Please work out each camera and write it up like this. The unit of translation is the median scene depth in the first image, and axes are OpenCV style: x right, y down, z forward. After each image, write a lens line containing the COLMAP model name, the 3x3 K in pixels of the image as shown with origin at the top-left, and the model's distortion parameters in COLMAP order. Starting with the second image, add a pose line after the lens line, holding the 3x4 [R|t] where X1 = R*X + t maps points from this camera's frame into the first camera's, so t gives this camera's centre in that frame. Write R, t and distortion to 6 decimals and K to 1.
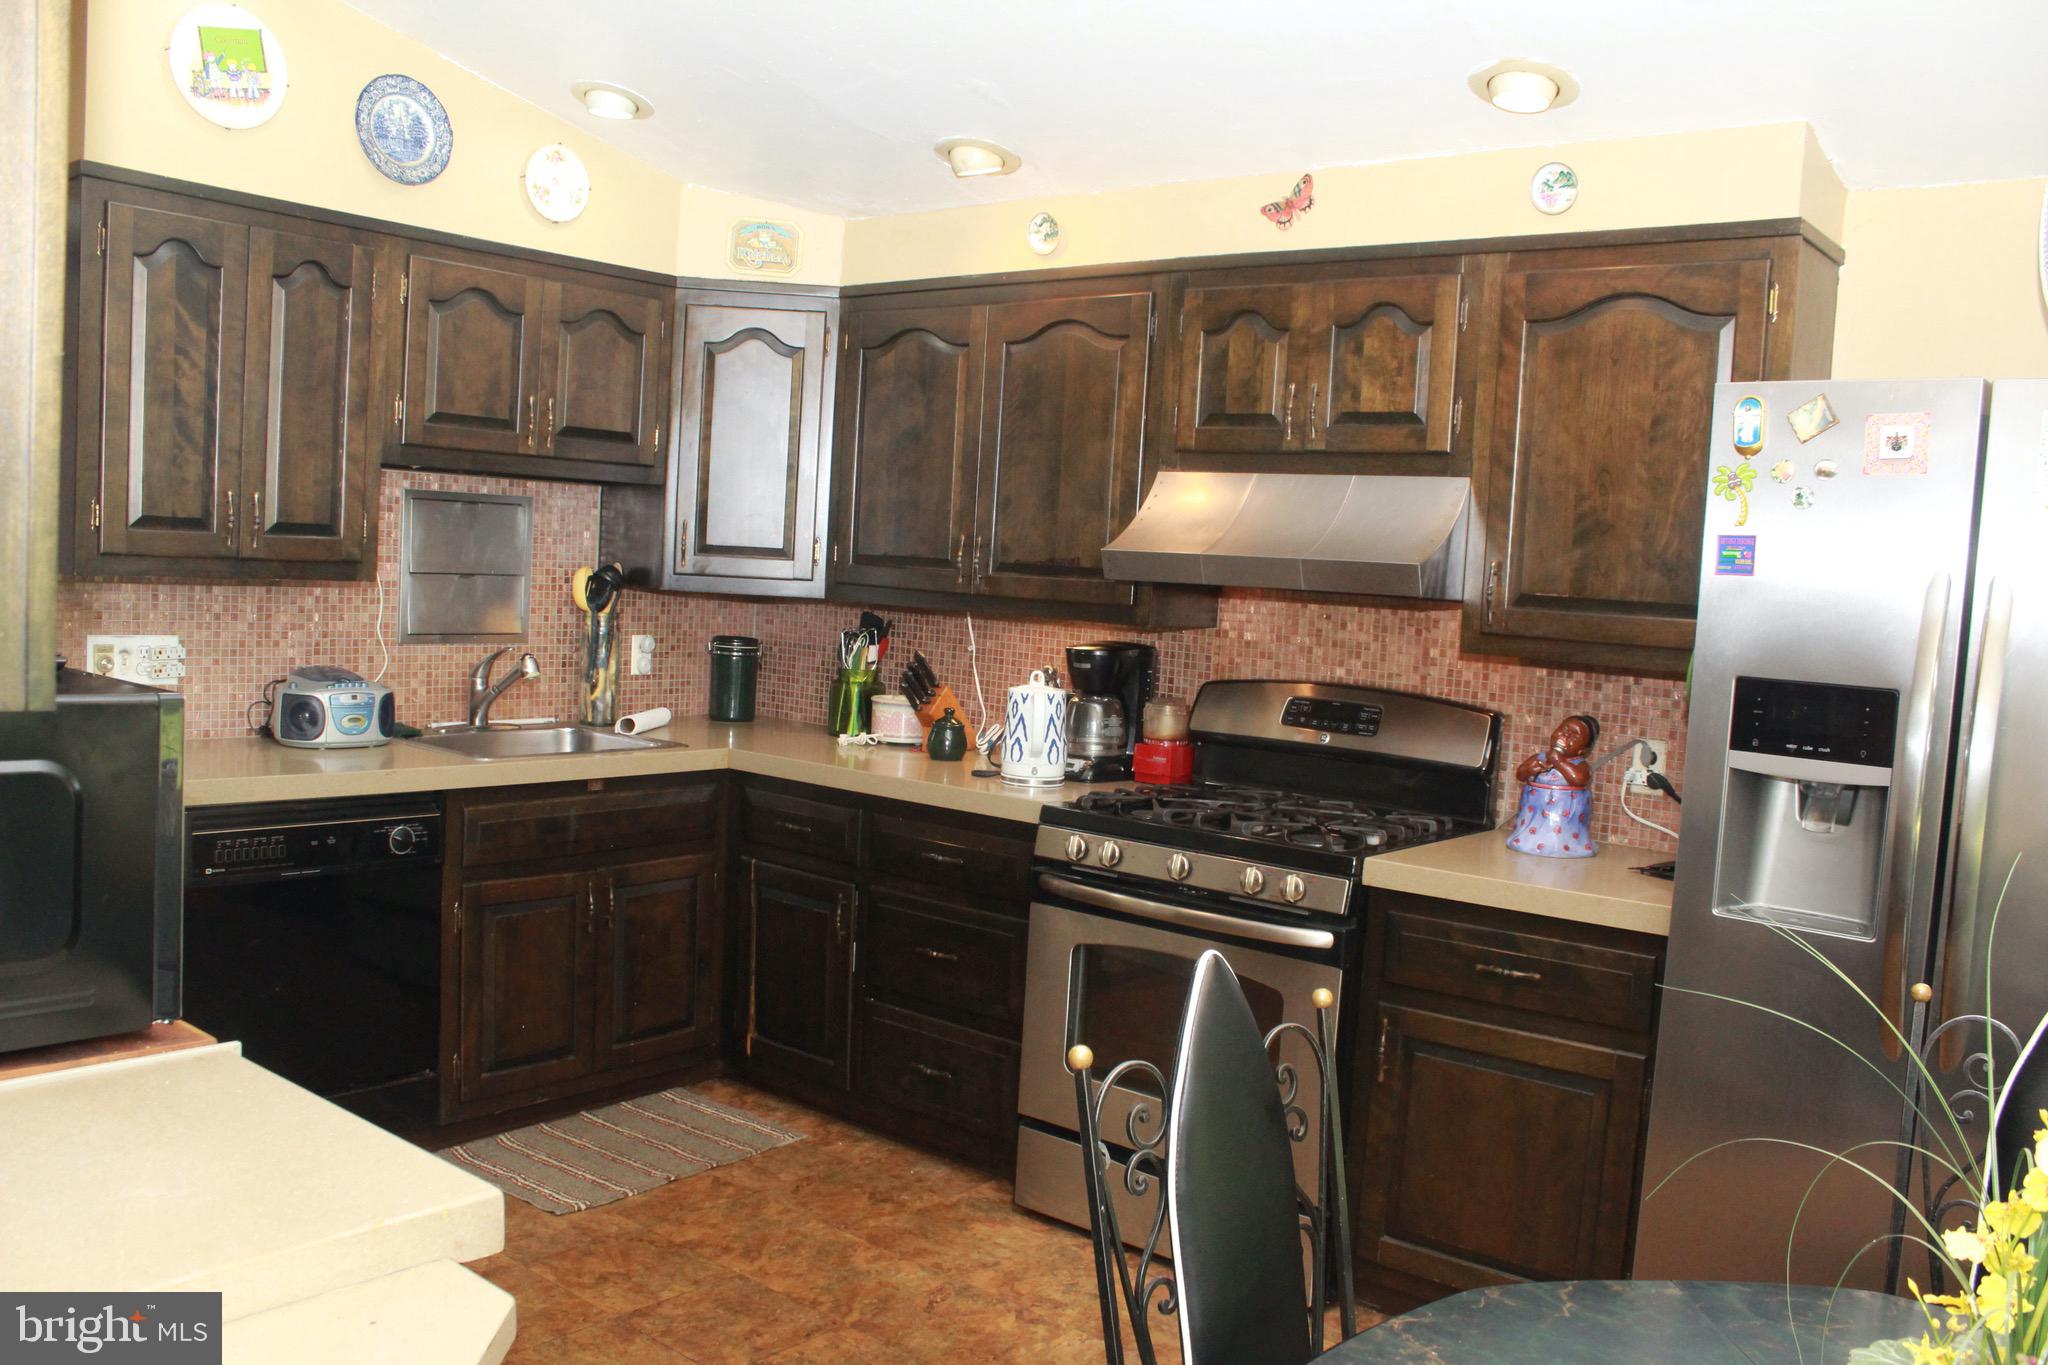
lens RADIAL K [[1713.4, 0, 1025.6], [0, 1713.4, 712.2], [0, 0, 1]] dist [-0.151621, 0.174435]
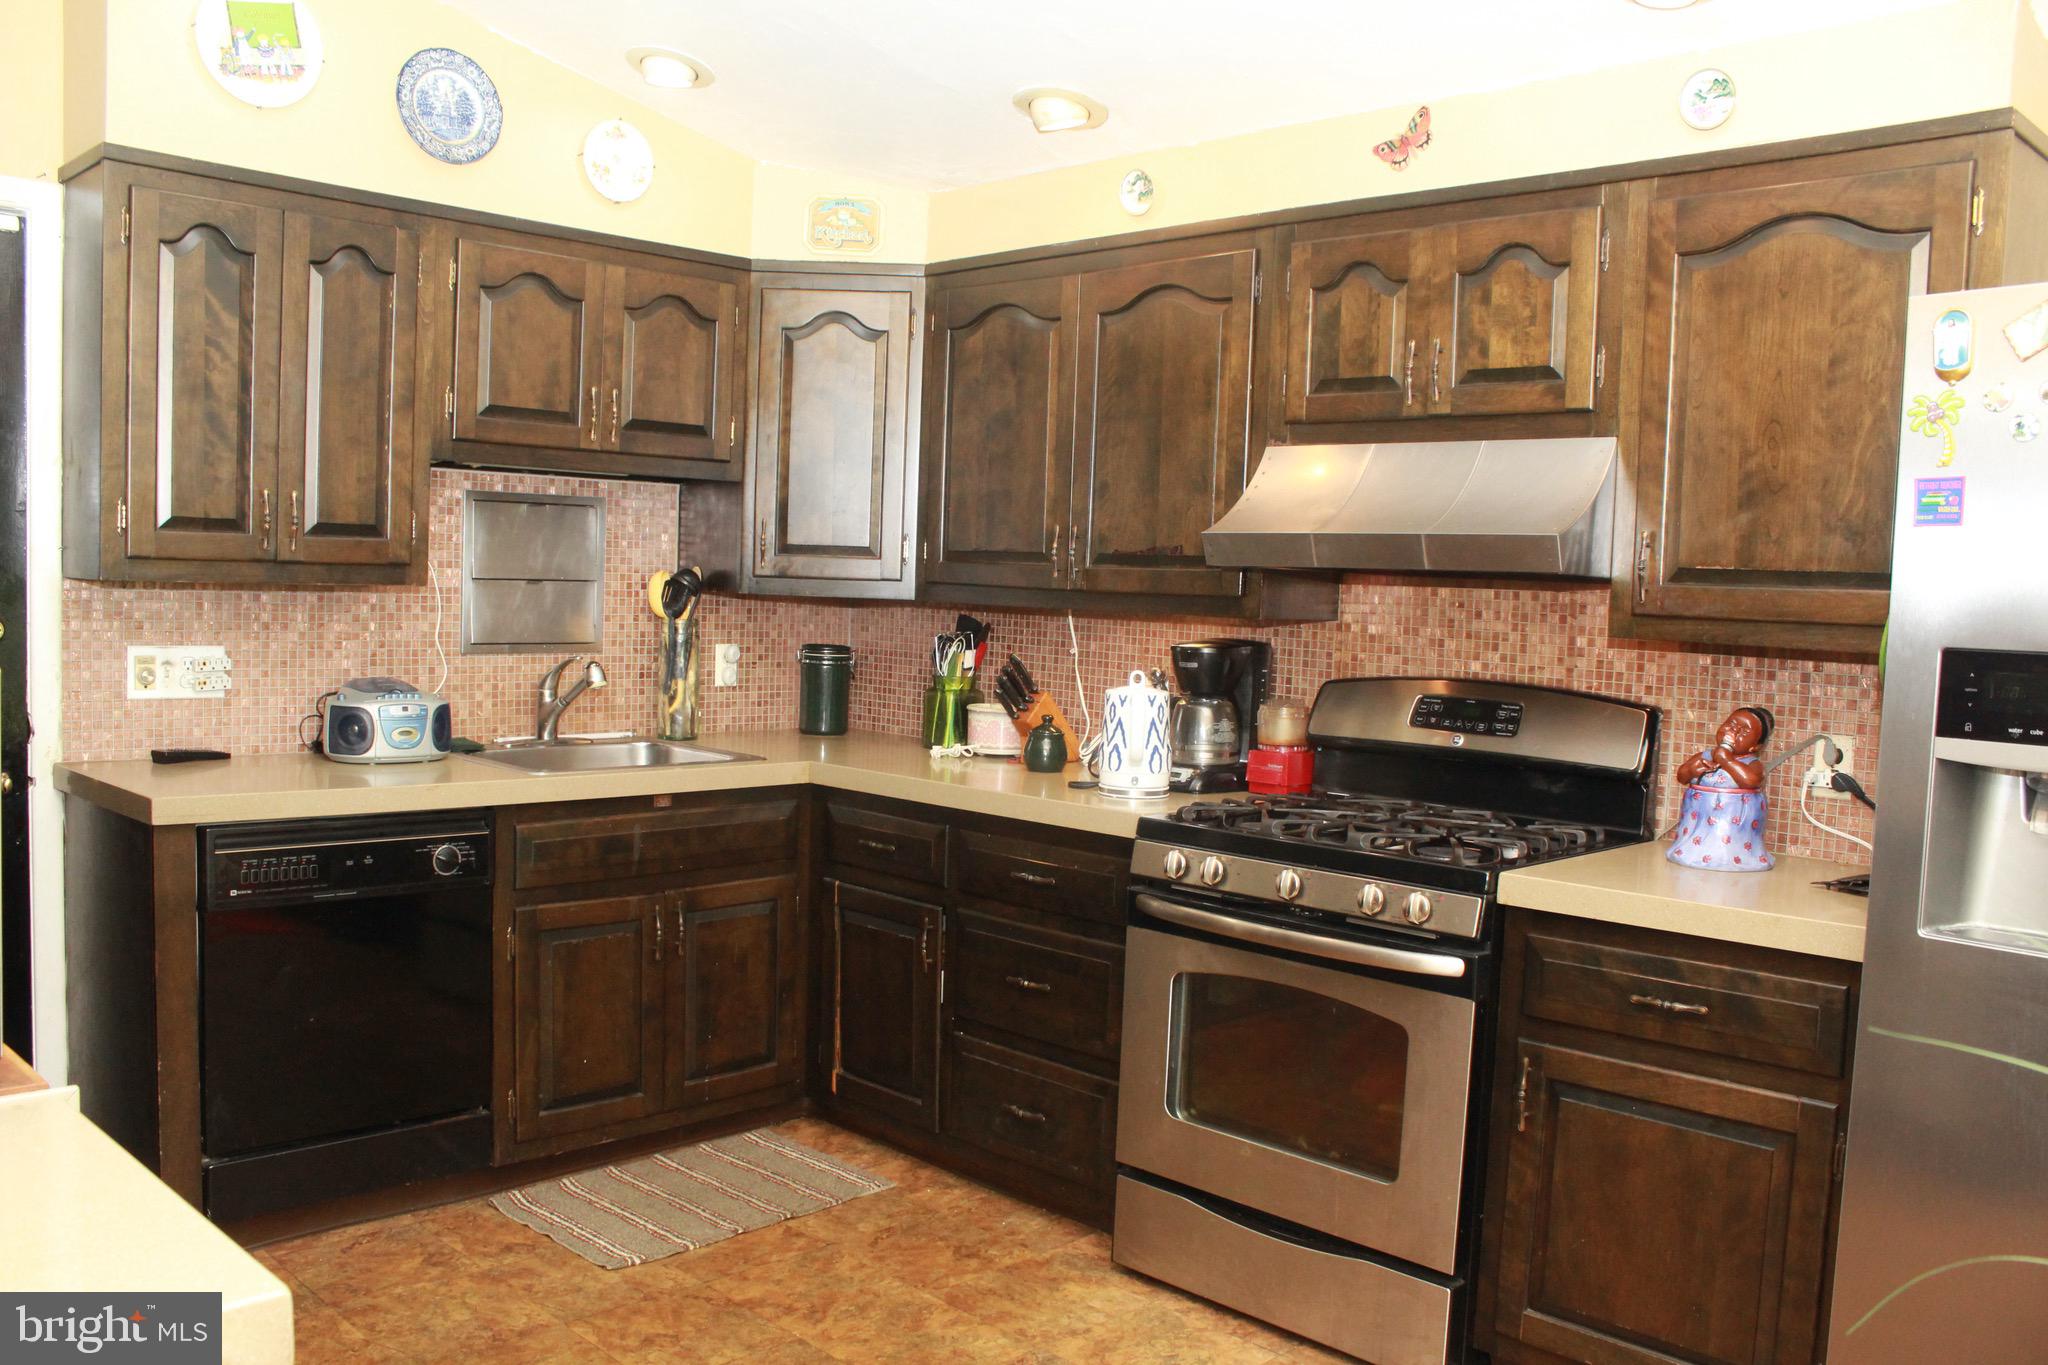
lens RADIAL K [[1704.6, 0, 1020.8], [0, 1704.6, 716.6], [0, 0, 1]] dist [-0.158209, 0.163313]
pose [[0.995053, -0.013283, -0.098454, 0.036159], [0.011869, 0.999818, -0.014933, 0.013756], [0.098635, 0.013691, 0.995030, 0.104273]]
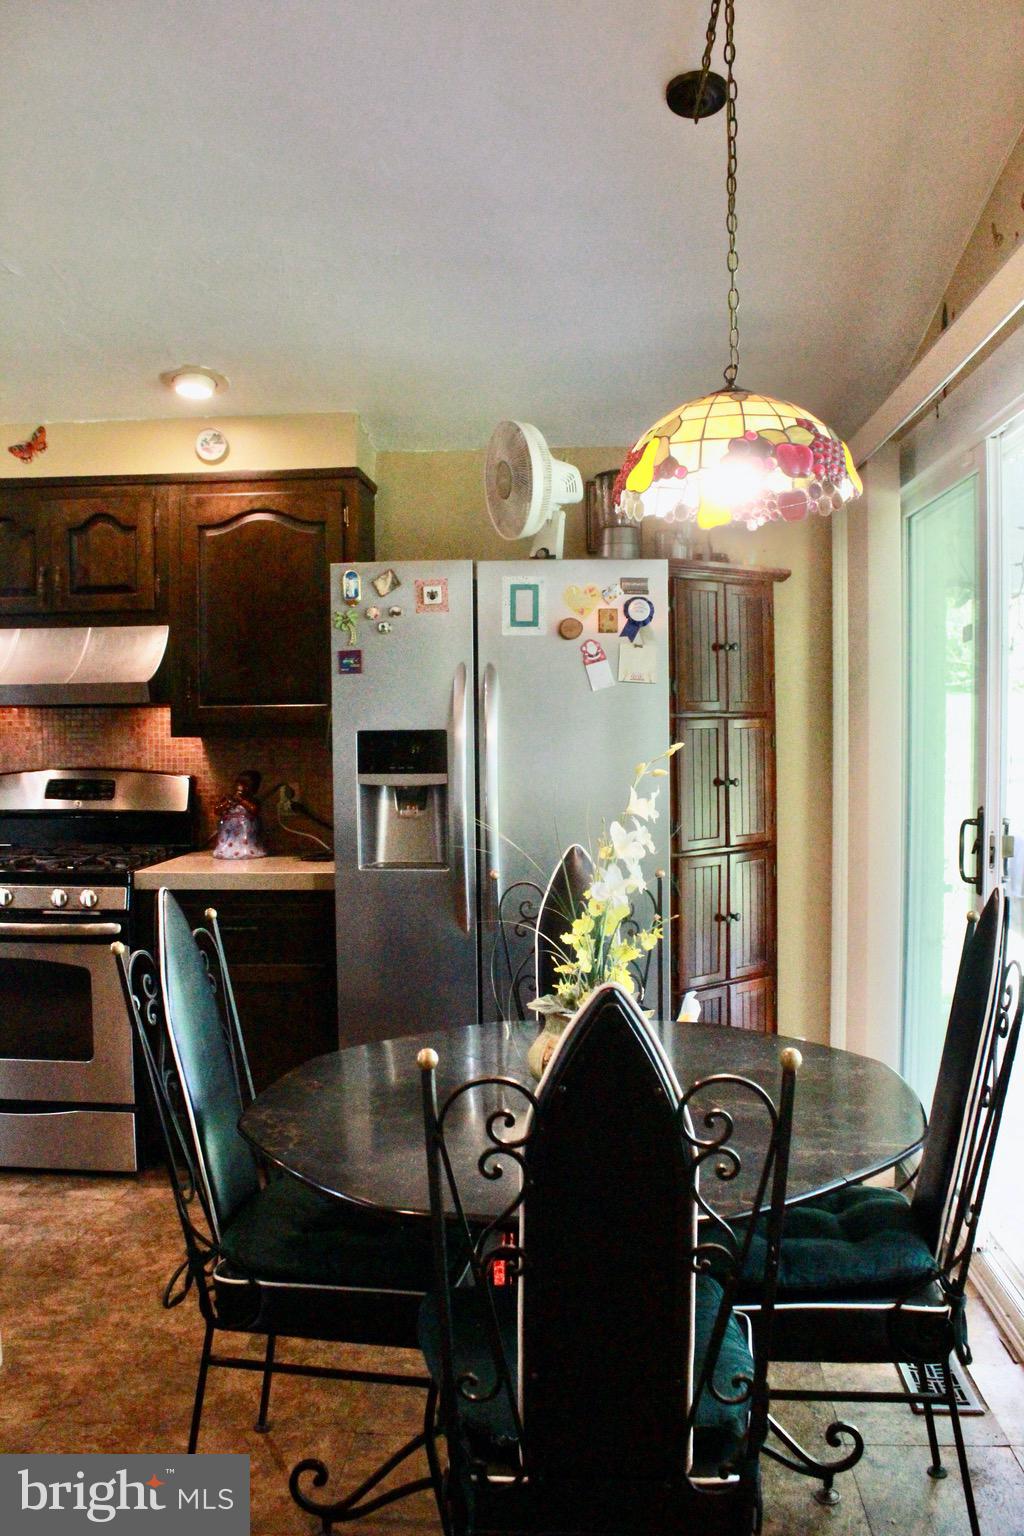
lens RADIAL K [[1285.0, 0, 512.0], [0, 1285.0, 768.0], [0, 0, 1]] dist [-0.151621, 0.174435]
pose [[0.818904, -0.085233, 0.567566, -0.142786], [0.102129, 0.994769, 0.002032, 0.020855], [-0.564770, 0.056301, 0.823326, -0.127889]]
